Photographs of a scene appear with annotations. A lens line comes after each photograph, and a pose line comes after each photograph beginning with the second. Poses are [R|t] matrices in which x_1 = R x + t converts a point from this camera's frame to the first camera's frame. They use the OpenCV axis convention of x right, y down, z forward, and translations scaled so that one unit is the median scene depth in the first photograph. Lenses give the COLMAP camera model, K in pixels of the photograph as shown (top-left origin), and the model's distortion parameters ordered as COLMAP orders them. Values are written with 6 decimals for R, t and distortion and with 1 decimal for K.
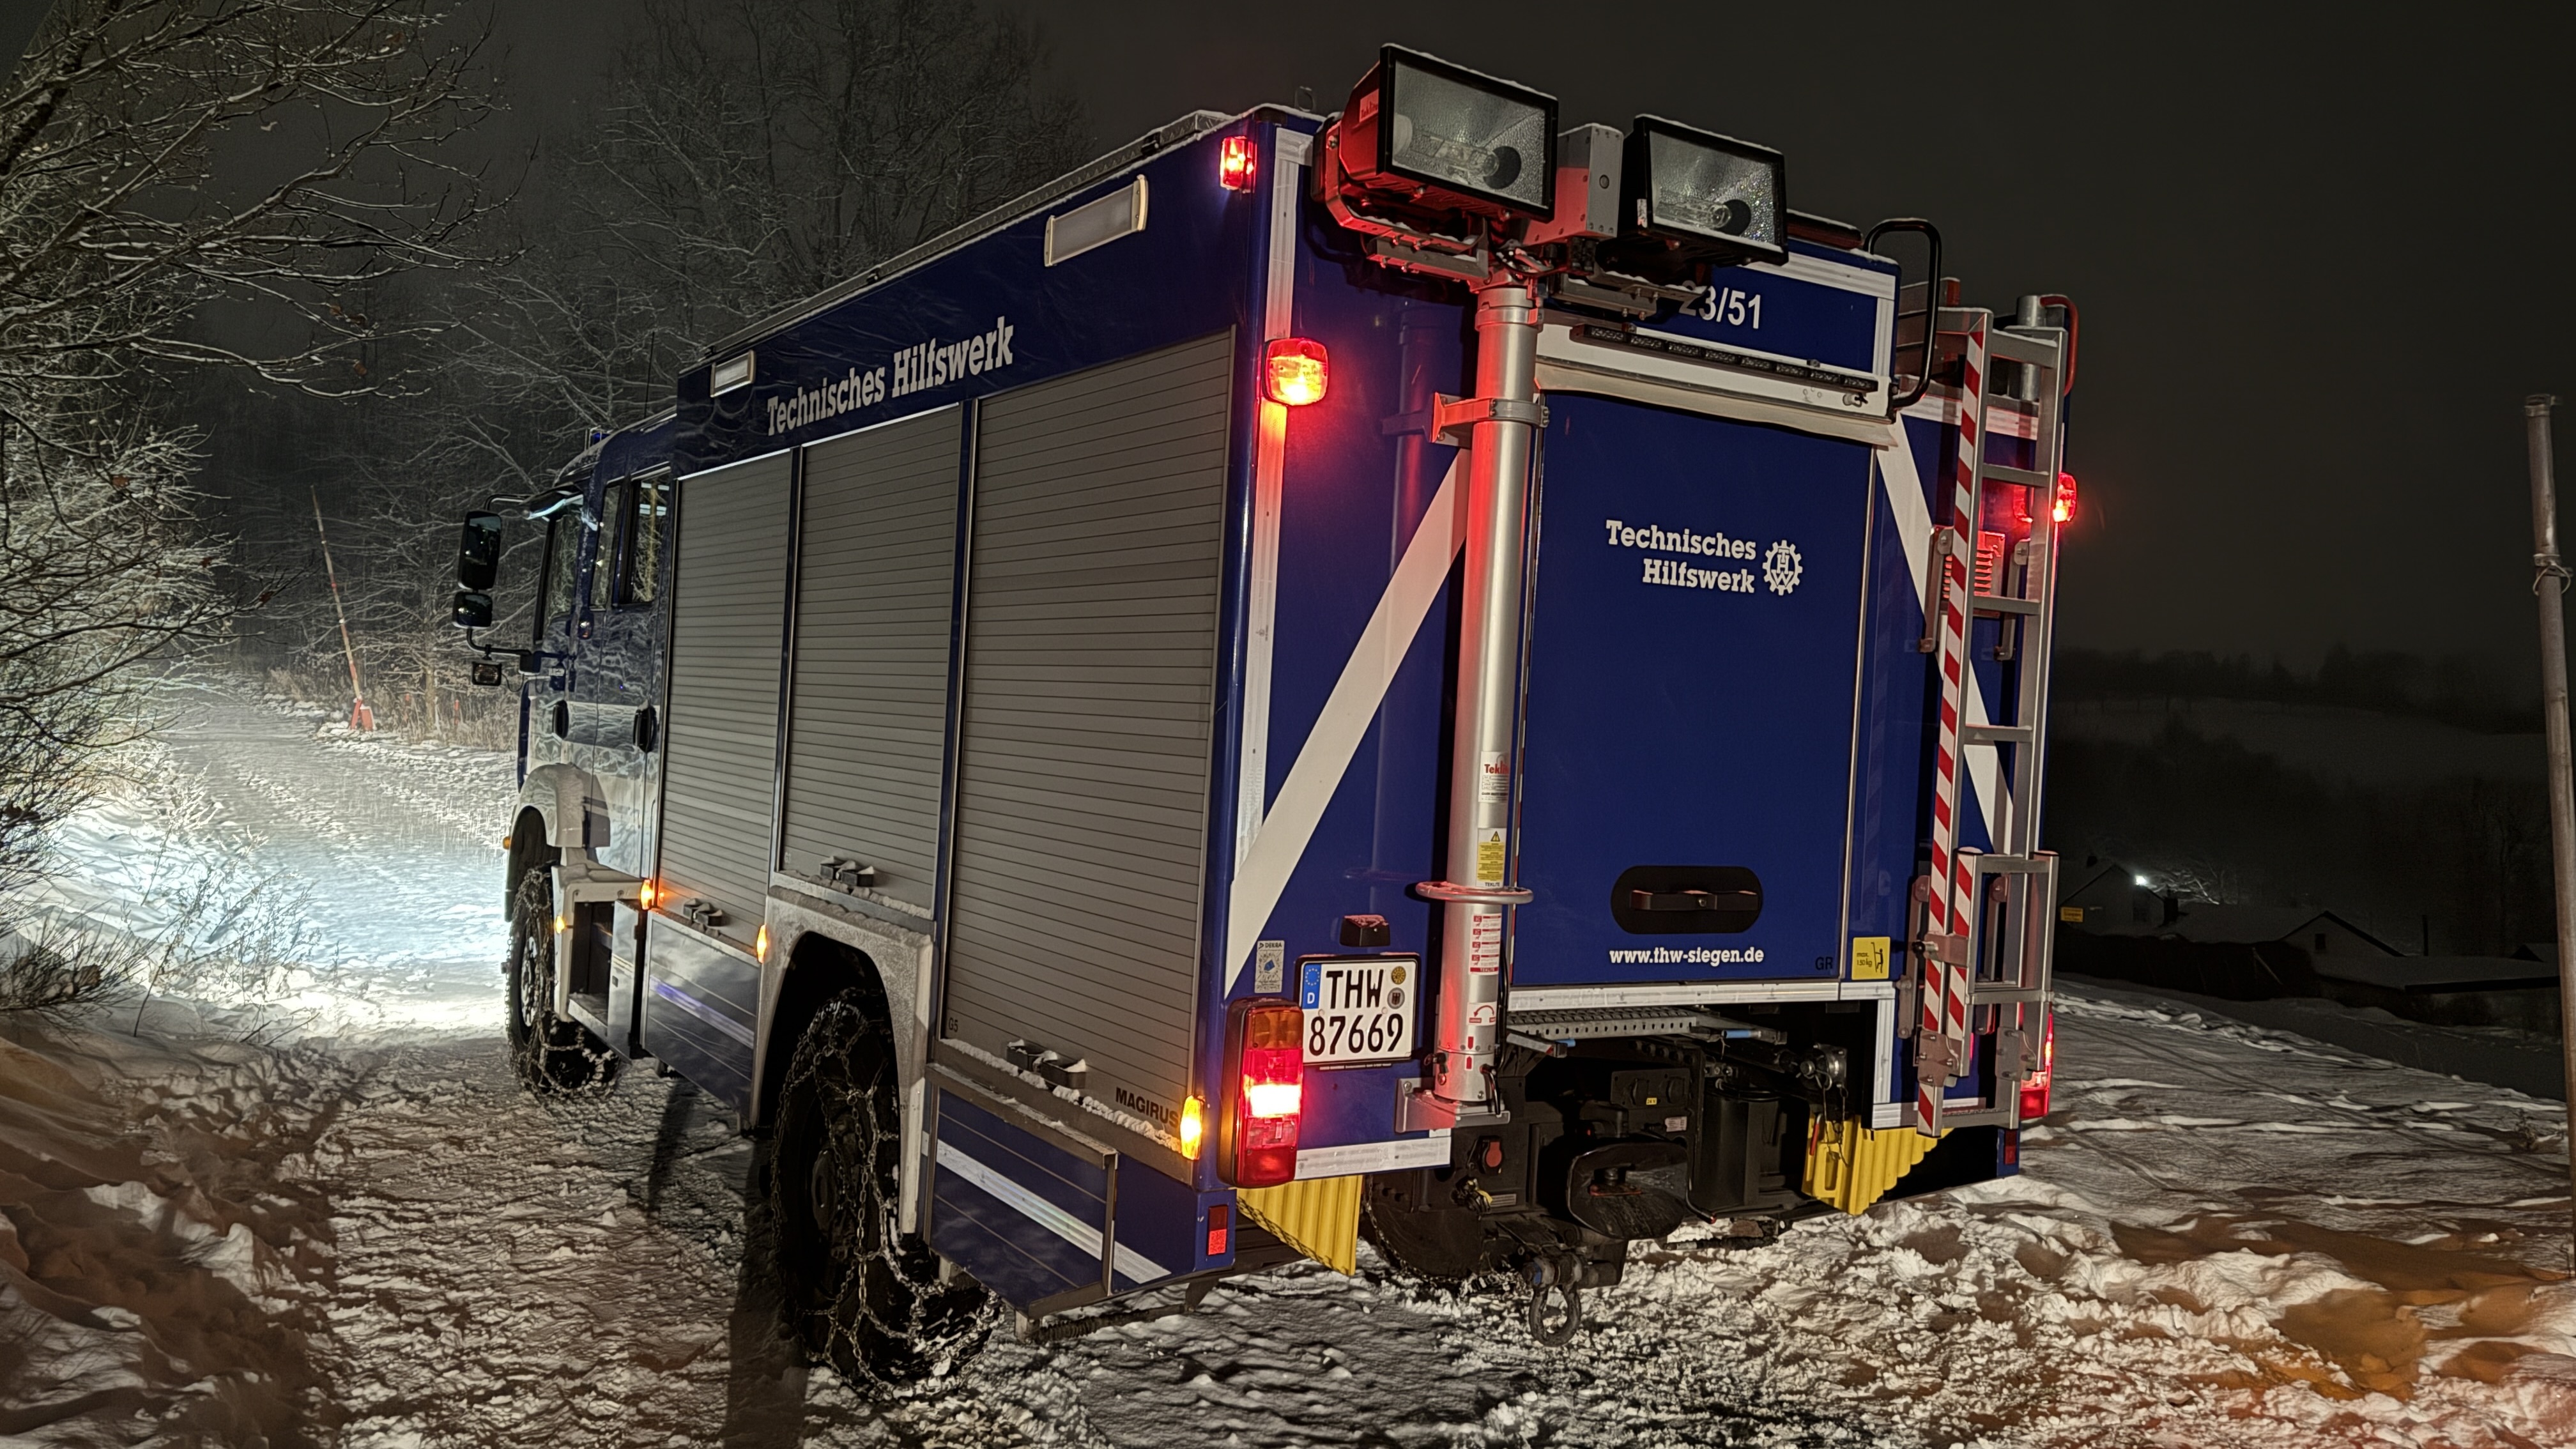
lens RADIAL K [[1943.6, 0, 1274.3], [0, 1943.6, 721.1], [0, 0, 1]] dist [0.069447, 0.006064]
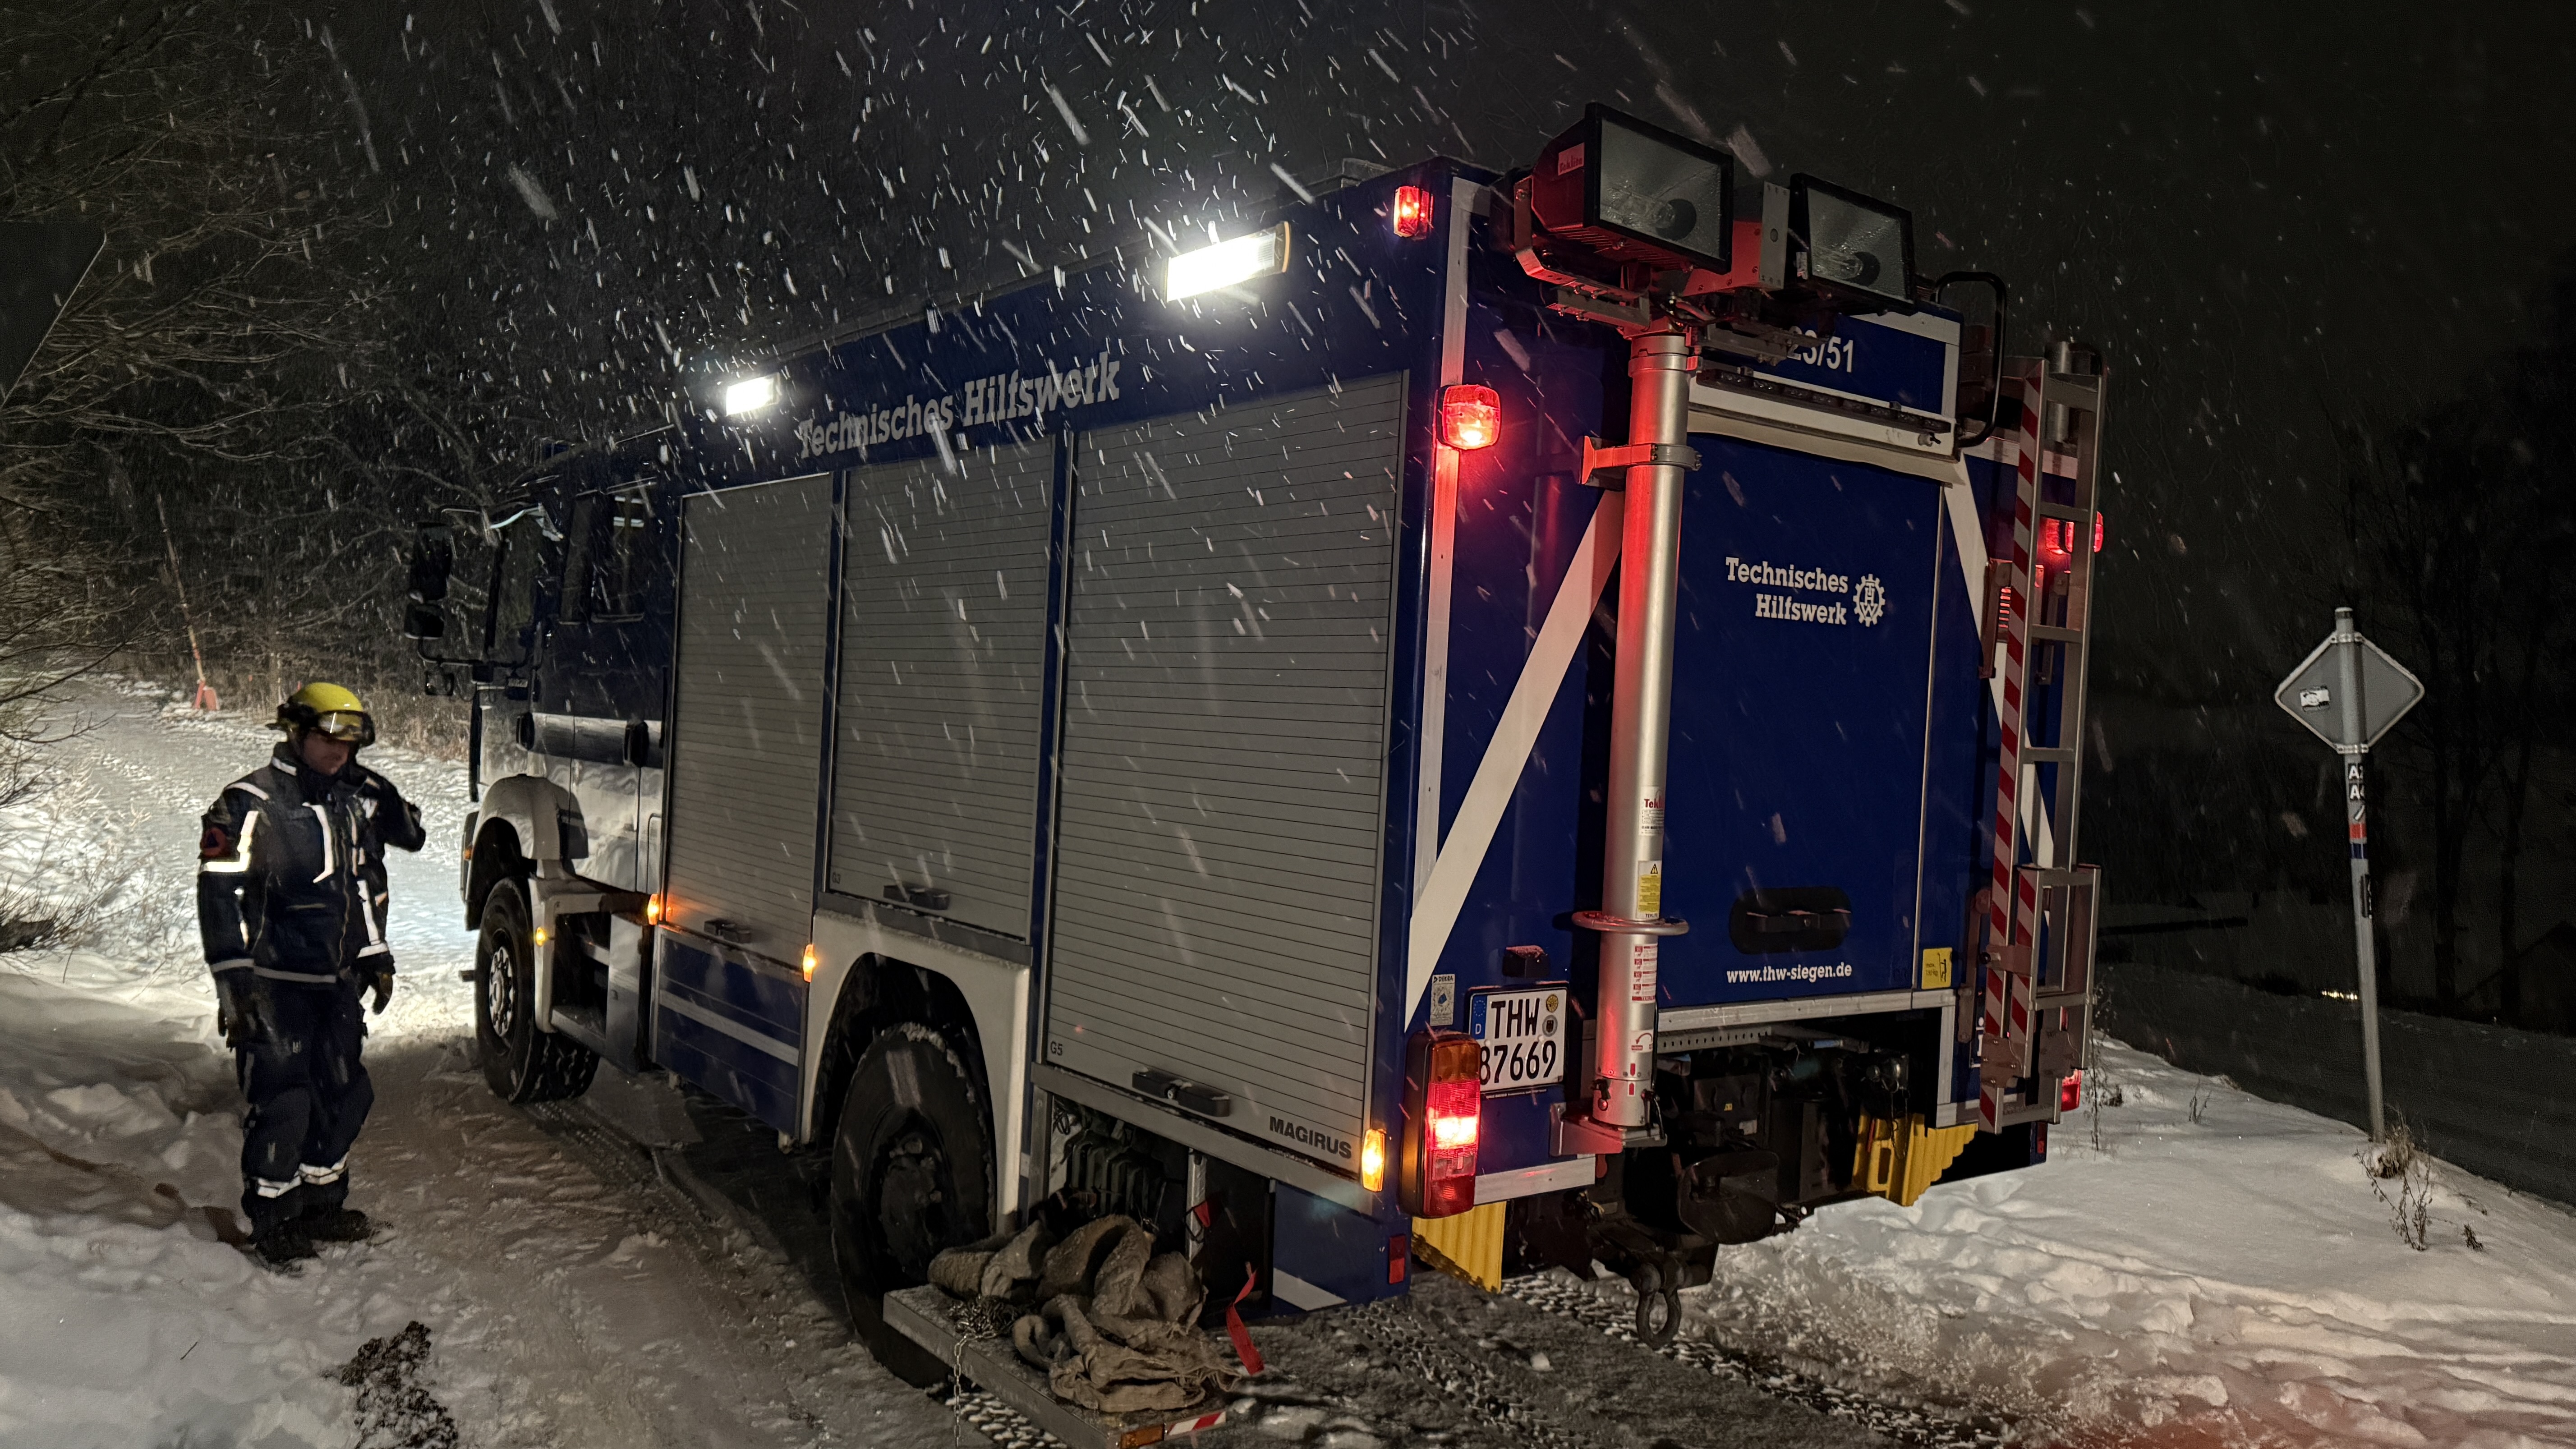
lens RADIAL K [[1839.9, 0, 1301.3], [0, 1839.9, 731.0], [0, 0, 1]] dist [0.054855, -0.014129]
pose [[0.995972, -0.007347, 0.089364, -0.141147], [0.006375, 0.999917, 0.011151, -0.022668], [-0.089439, -0.010537, 0.995937, 0.039797]]
